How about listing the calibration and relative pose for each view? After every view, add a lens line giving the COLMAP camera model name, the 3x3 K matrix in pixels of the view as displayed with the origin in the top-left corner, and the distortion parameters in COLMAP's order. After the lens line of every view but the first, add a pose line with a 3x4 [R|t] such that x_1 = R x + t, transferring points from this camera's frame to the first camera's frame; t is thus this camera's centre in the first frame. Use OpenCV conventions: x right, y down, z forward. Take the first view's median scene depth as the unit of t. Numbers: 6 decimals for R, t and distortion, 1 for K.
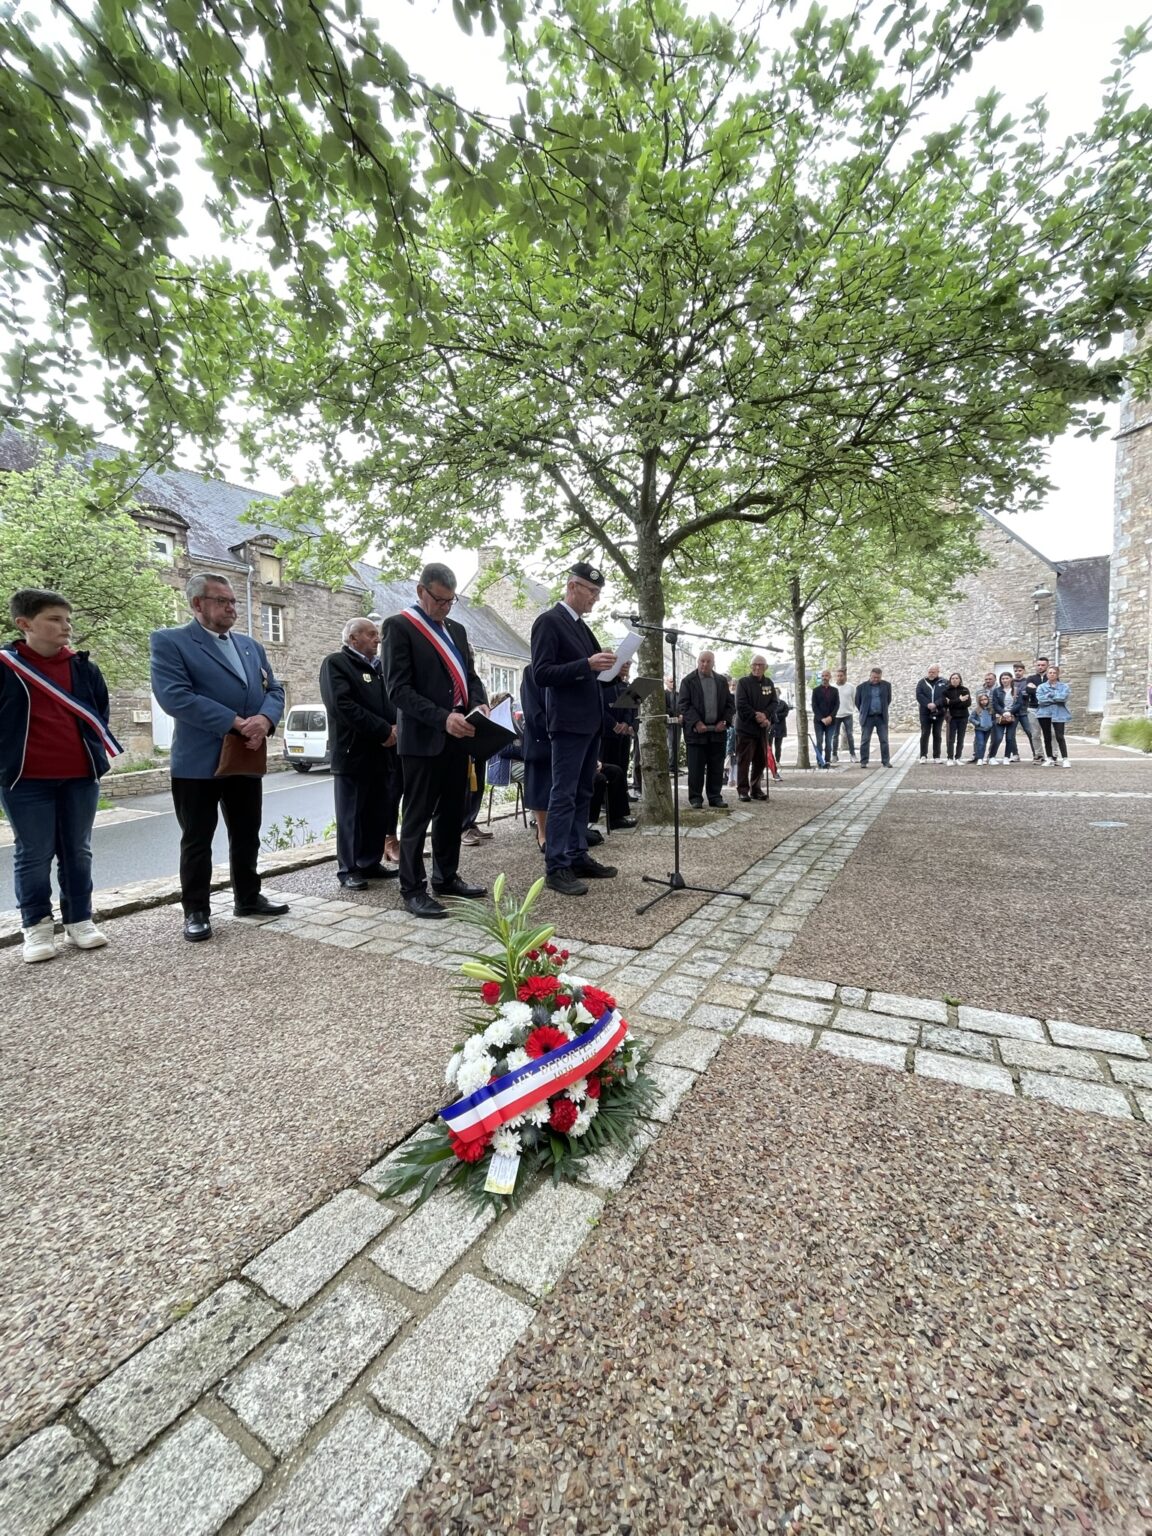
lens RADIAL K [[614.1, 0, 576.0], [0, 614.1, 768.0], [0, 0, 1]] dist [-0.012606, -0.000005]
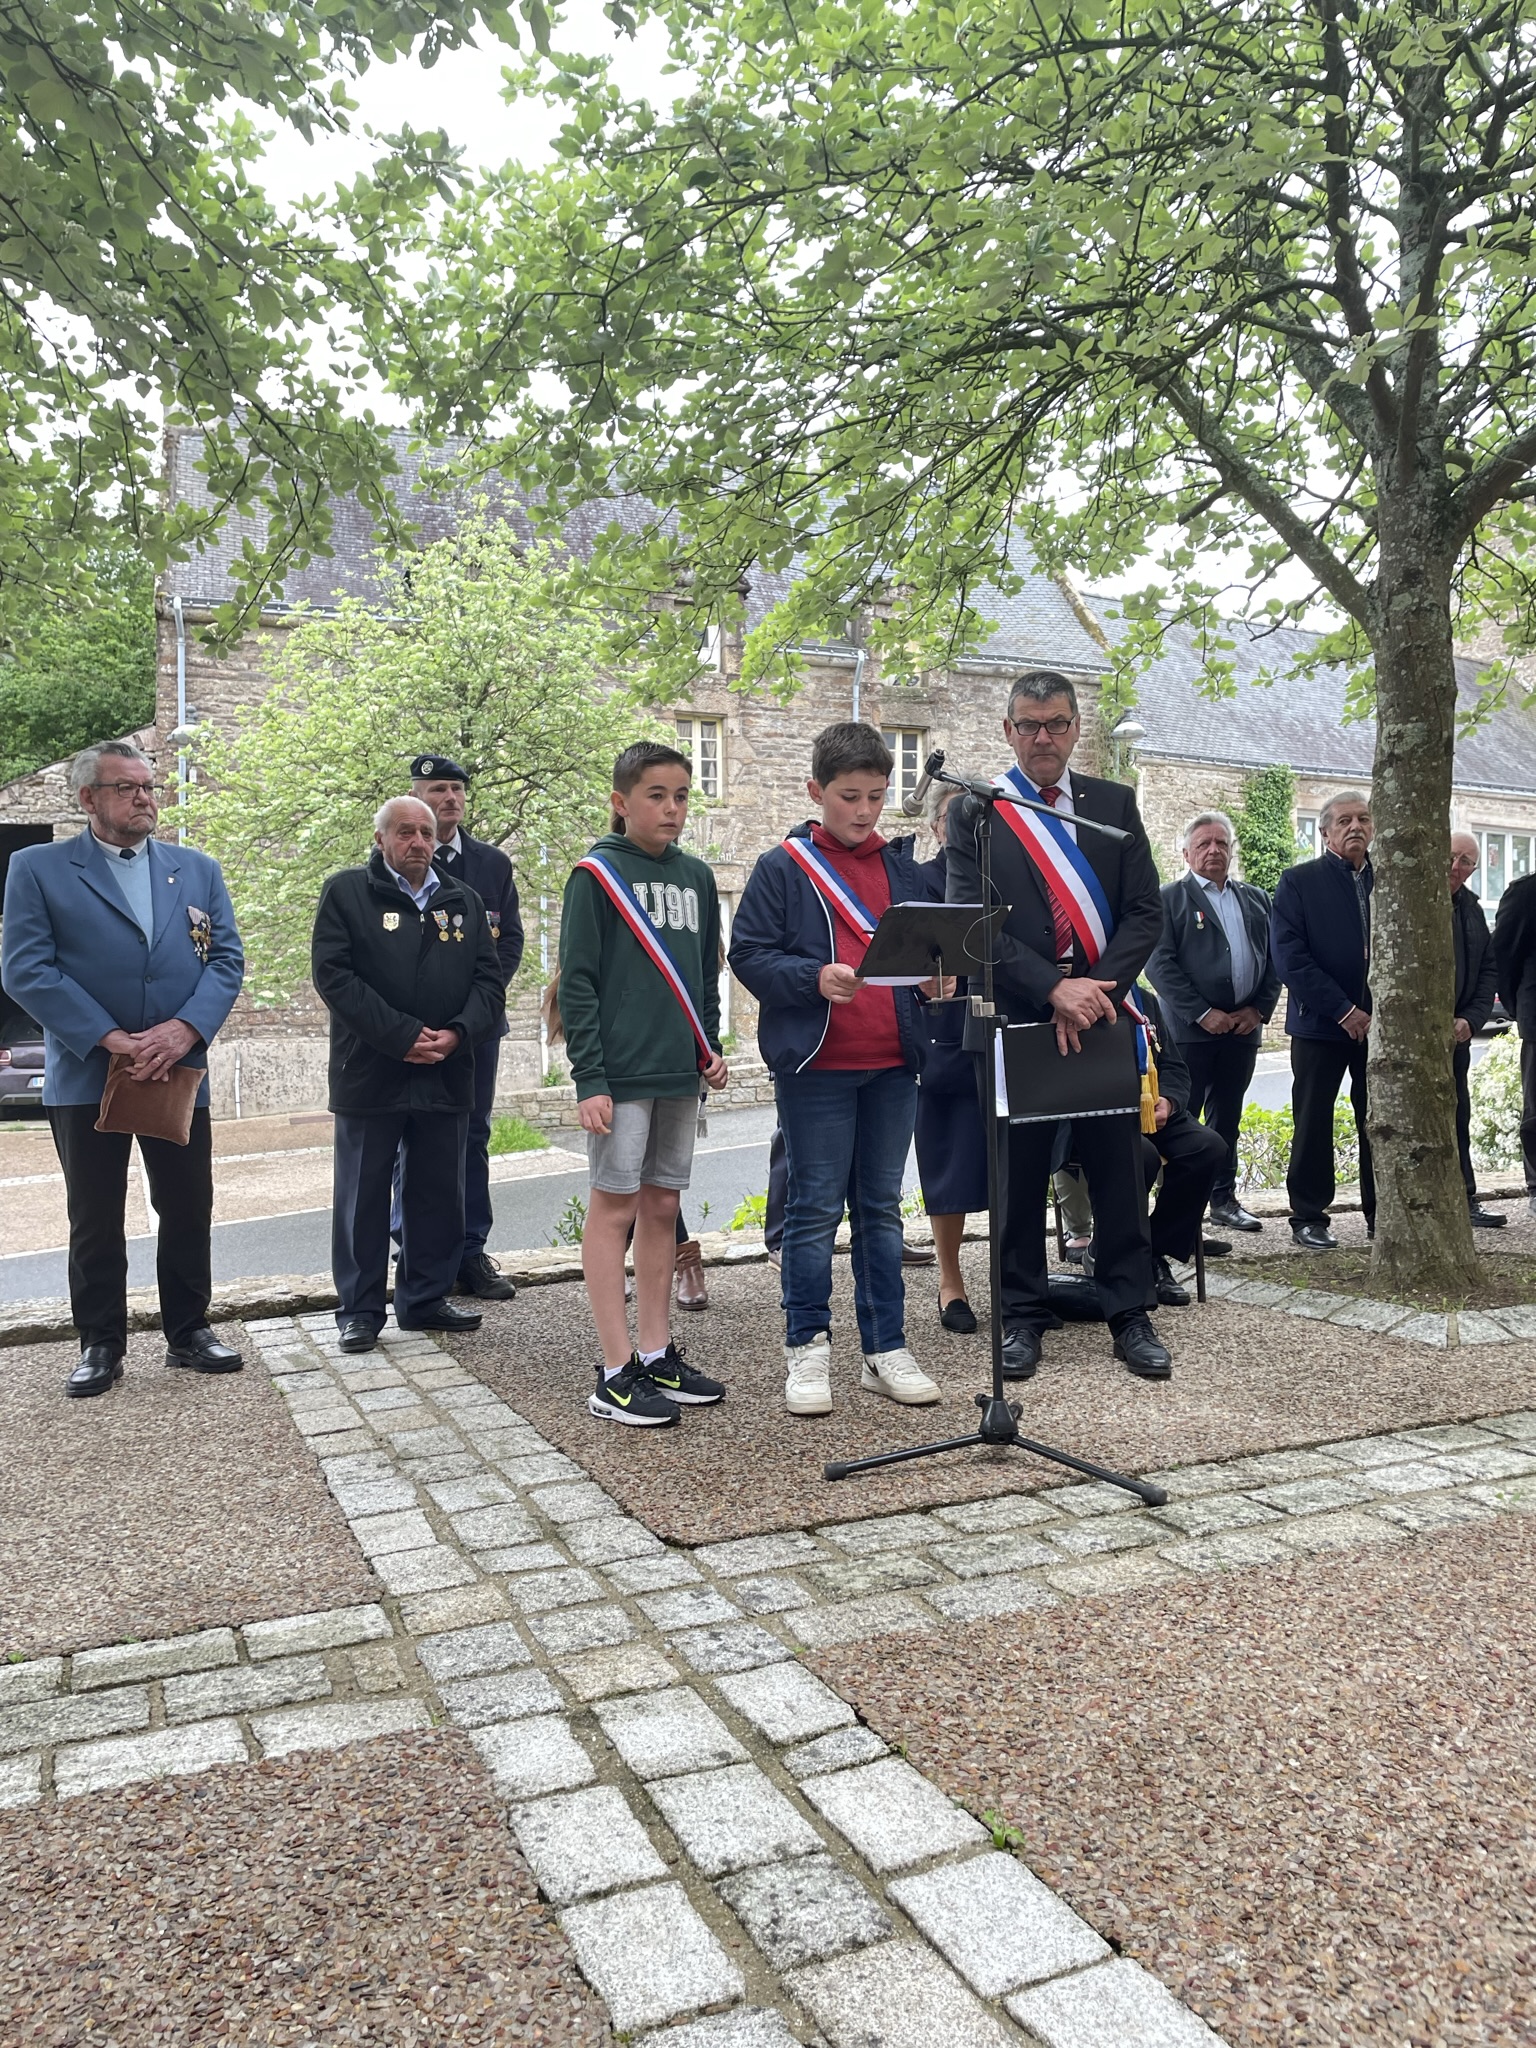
lens RADIAL K [[1542.6, 0, 777.8], [0, 1542.6, 1002.1], [0, 0, 1]] dist [0.093510, -0.119384]
pose [[0.813763, 0.007026, -0.581155, 1.014696], [-0.041072, 0.998122, -0.045445, -0.052513], [0.579744, 0.060851, 0.812523, 0.151867]]
